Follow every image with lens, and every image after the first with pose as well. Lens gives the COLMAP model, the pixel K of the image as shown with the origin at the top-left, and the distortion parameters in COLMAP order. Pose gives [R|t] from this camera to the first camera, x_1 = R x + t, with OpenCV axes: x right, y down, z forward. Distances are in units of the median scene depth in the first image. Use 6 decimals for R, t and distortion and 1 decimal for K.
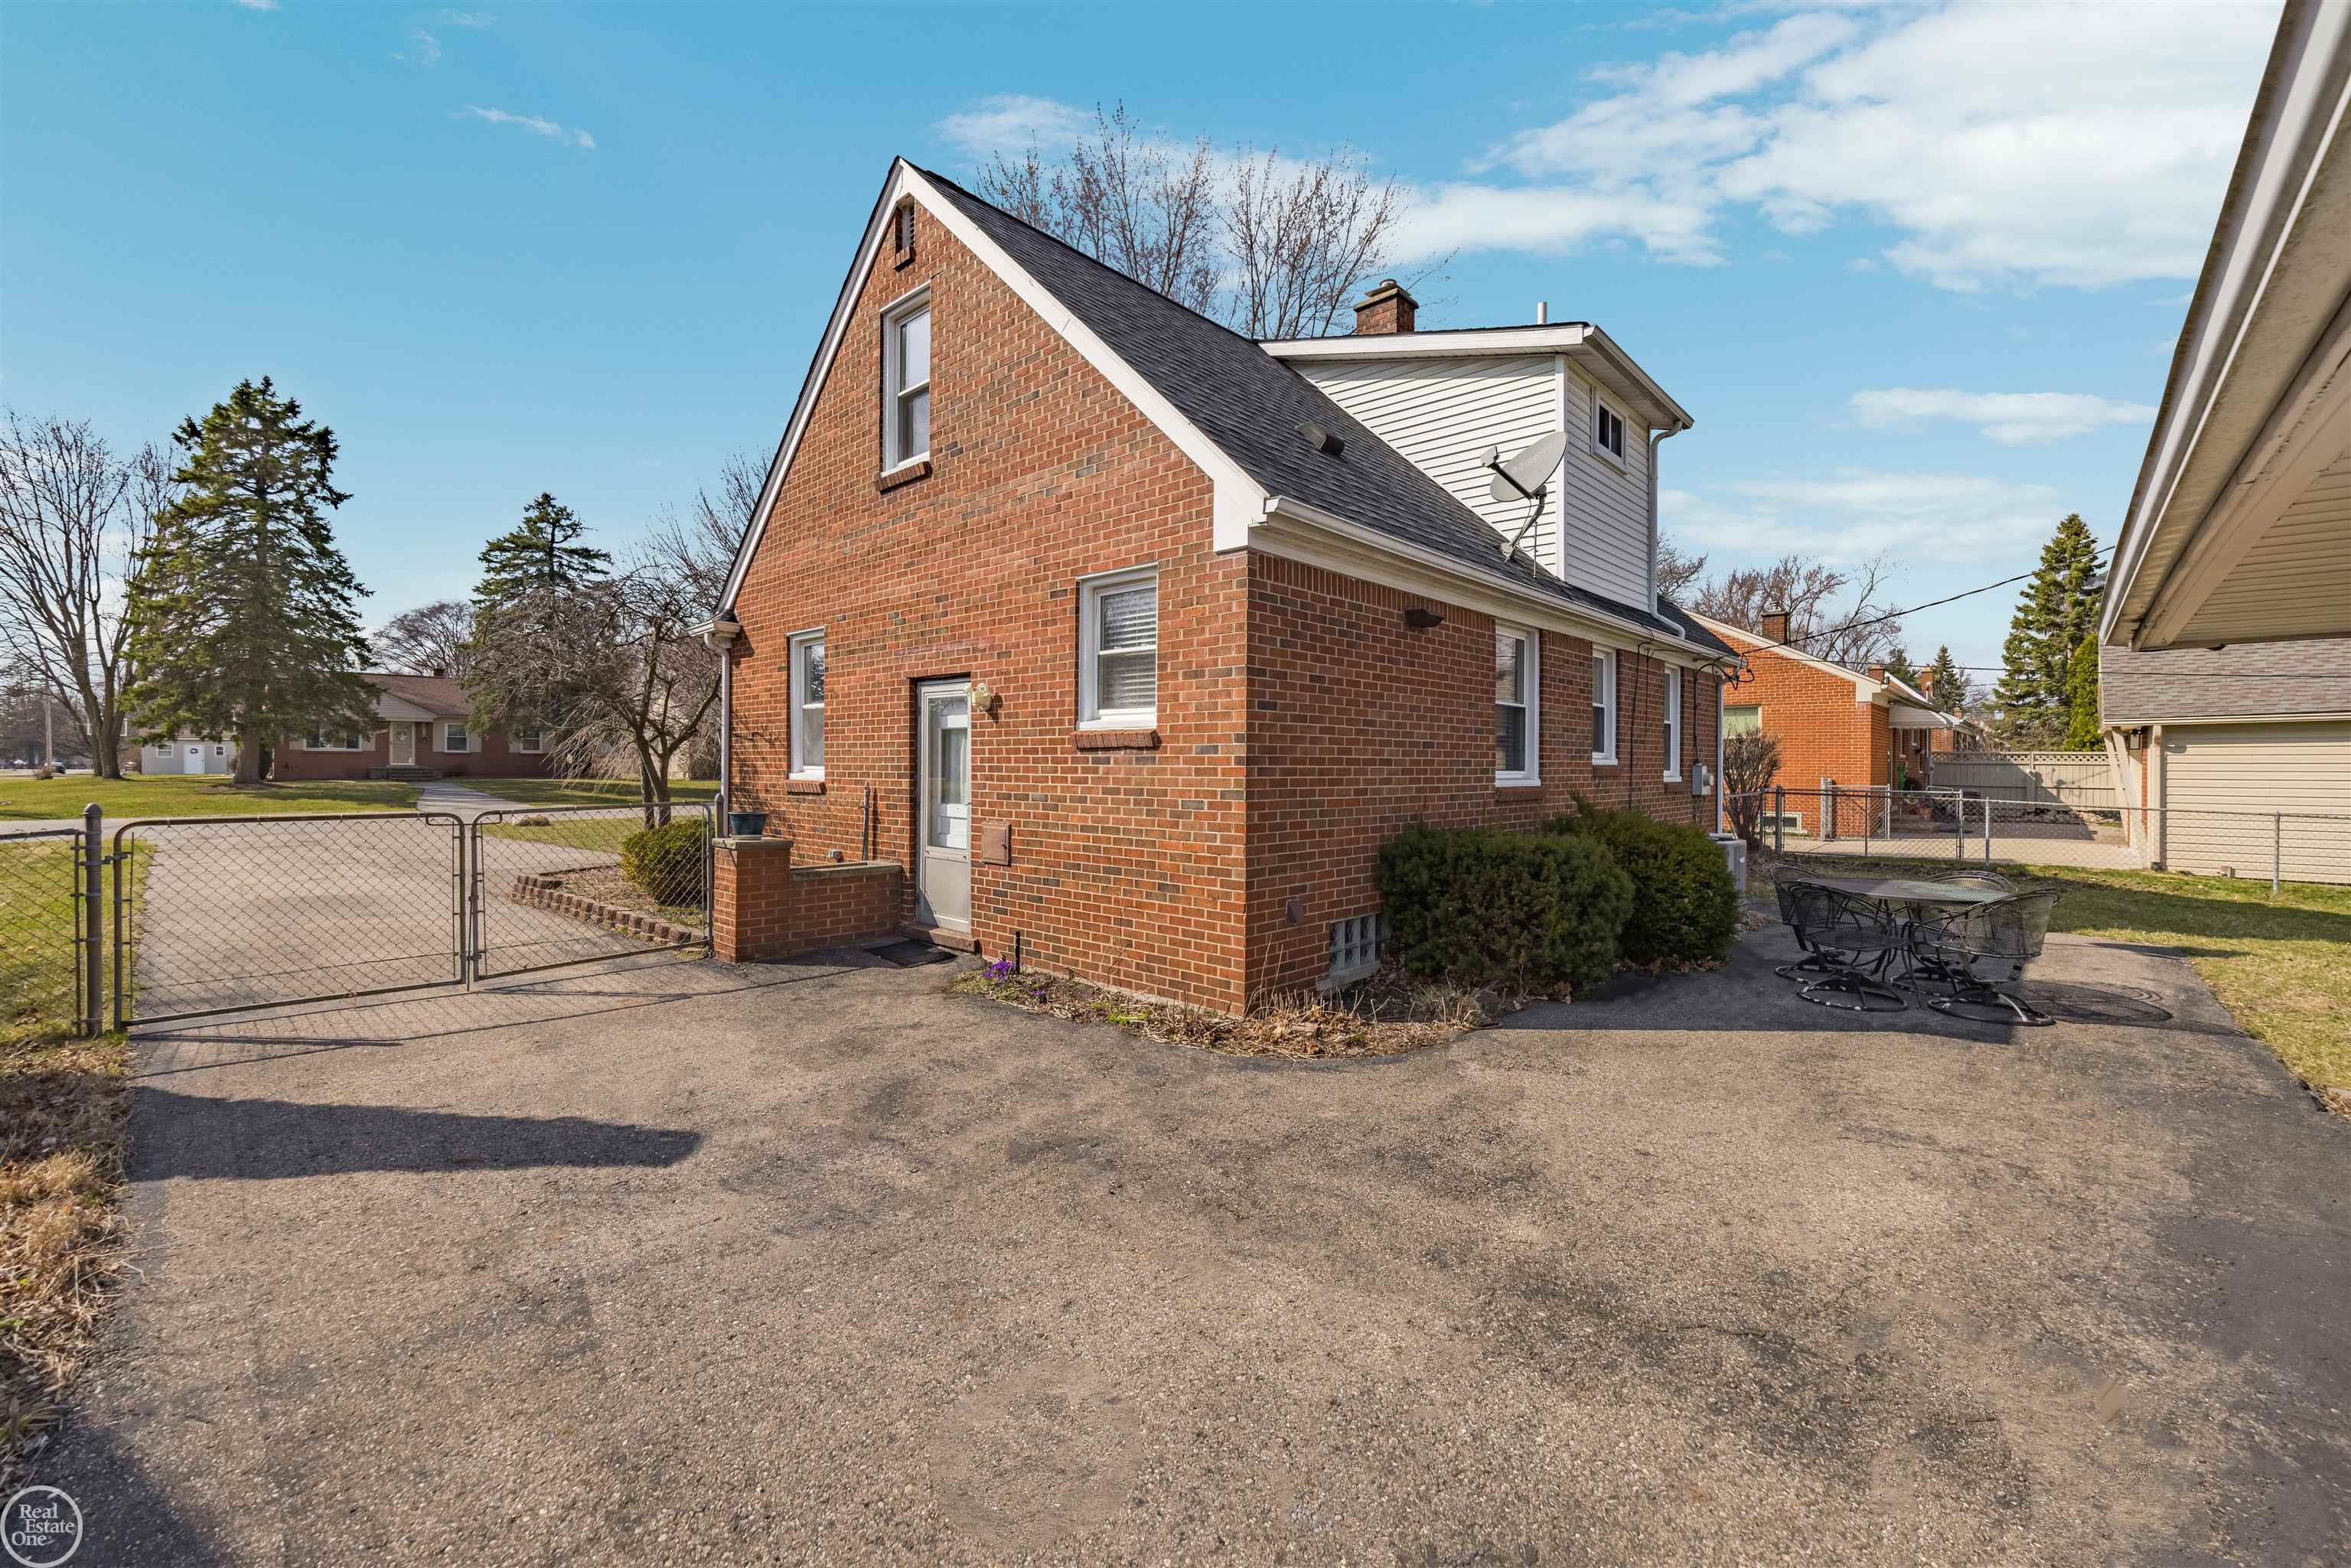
lens RADIAL K [[958.9, 0, 1172.6], [0, 958.9, 762.6], [0, 0, 1]] dist [-0.000429, 0.000054]
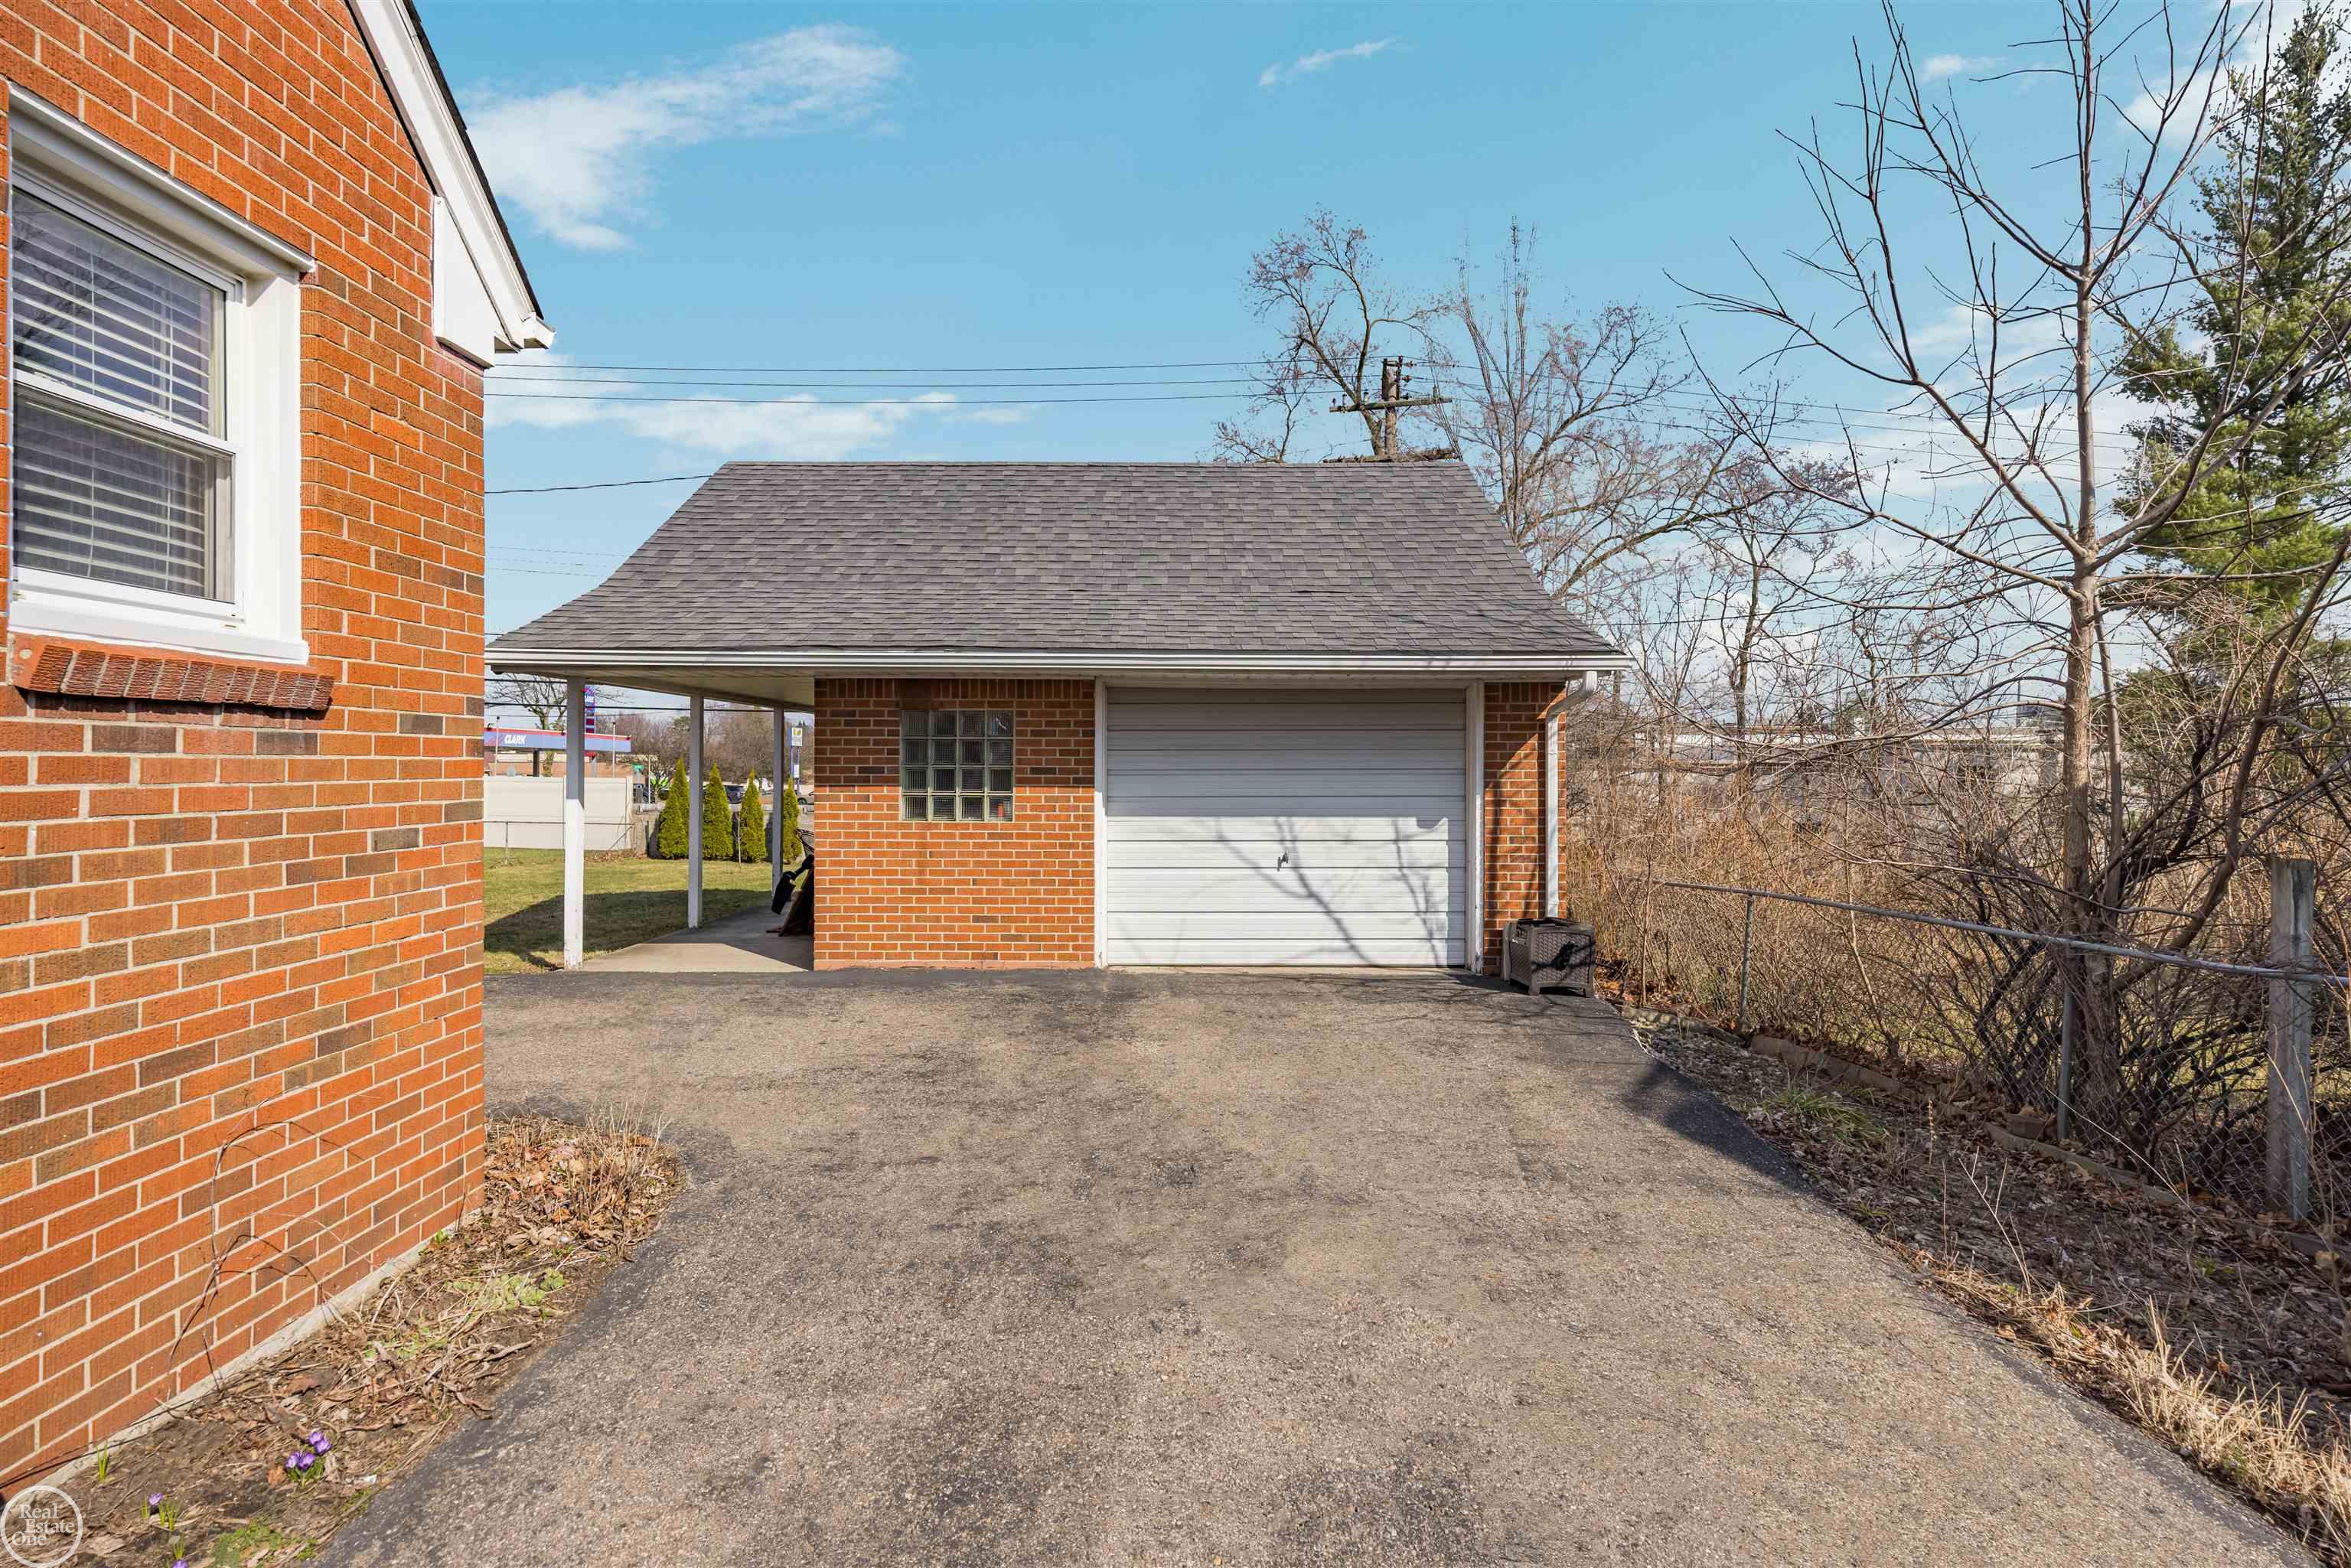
lens RADIAL K [[1136.3, 0, 1180.5], [0, 1136.3, 764.6], [0, 0, 1]] dist [0.003387, -0.003915]
pose [[-0.679982, -0.008375, 0.733181, -0.580791], [-0.008406, 0.999958, 0.003626, 0.001742], [-0.733181, -0.003697, -0.680024, 0.975606]]
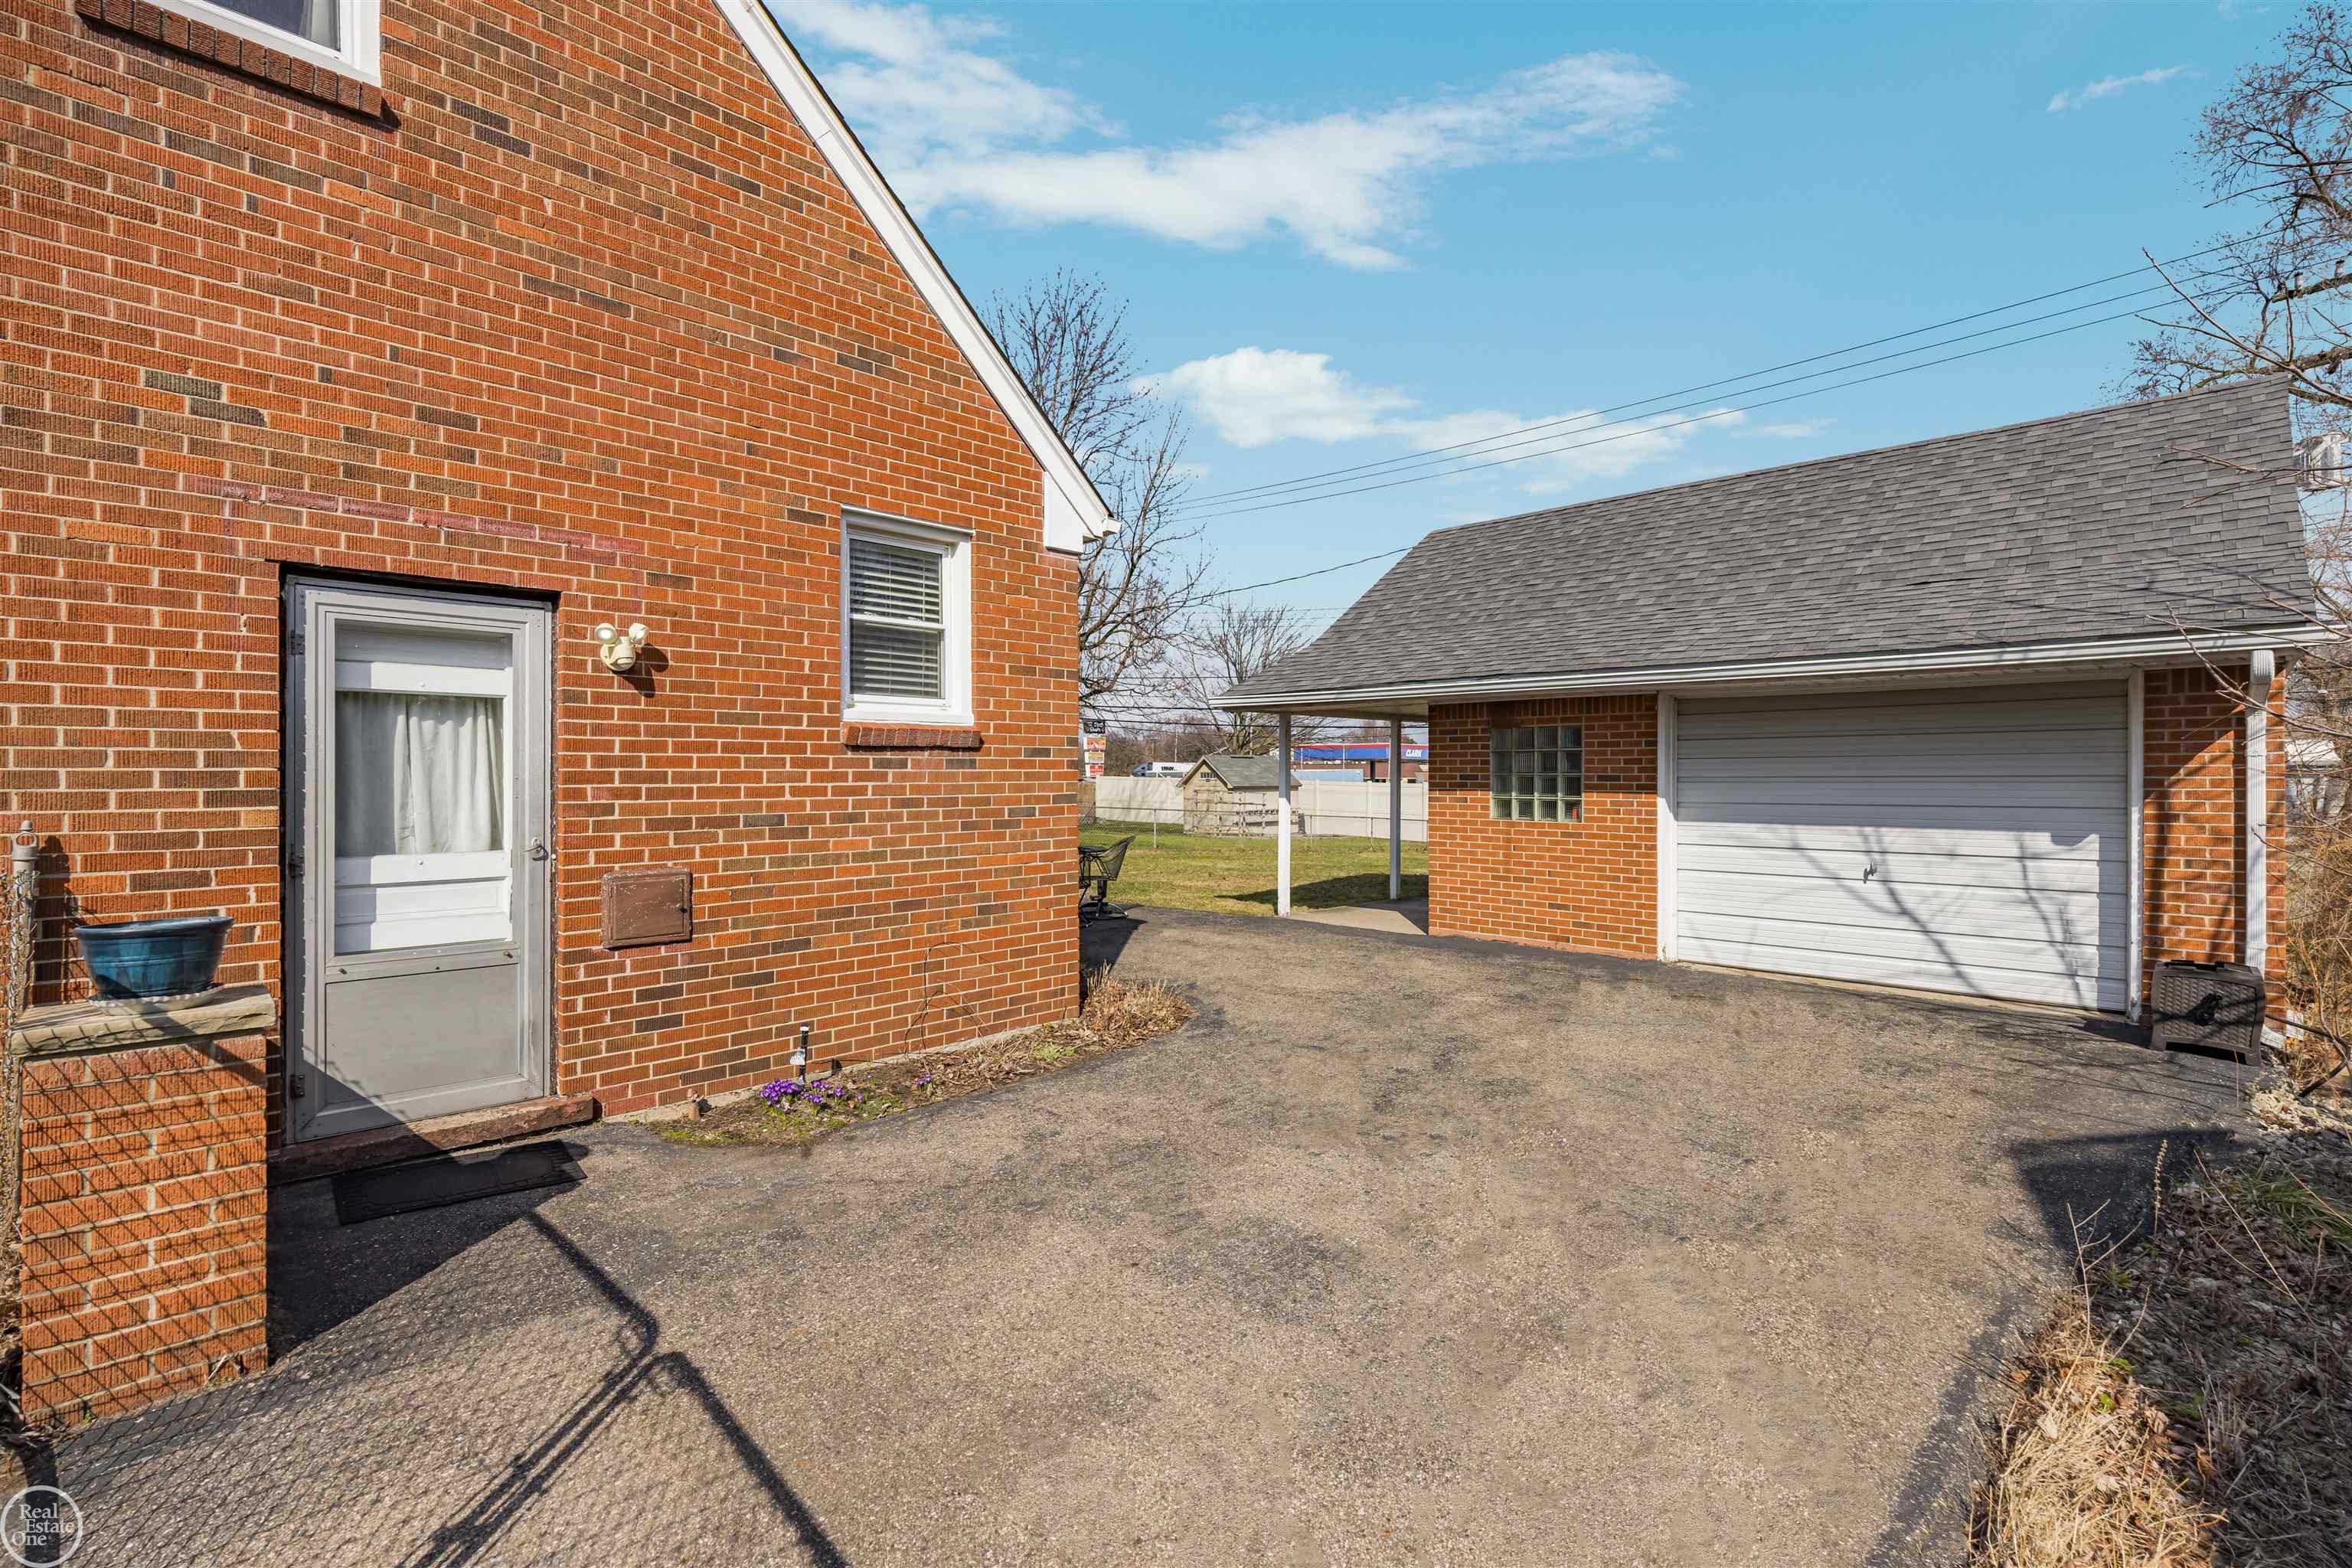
lens RADIAL K [[1065.1, 0, 1177.4], [0, 1065.1, 772.5], [0, 0, 1]] dist [0.005399, -0.000507]
pose [[0.031896, -0.006767, 0.999468, -0.883111], [-0.000507, 0.999977, 0.006786, -0.000808], [-0.999491, -0.000723, 0.031891, 0.727357]]
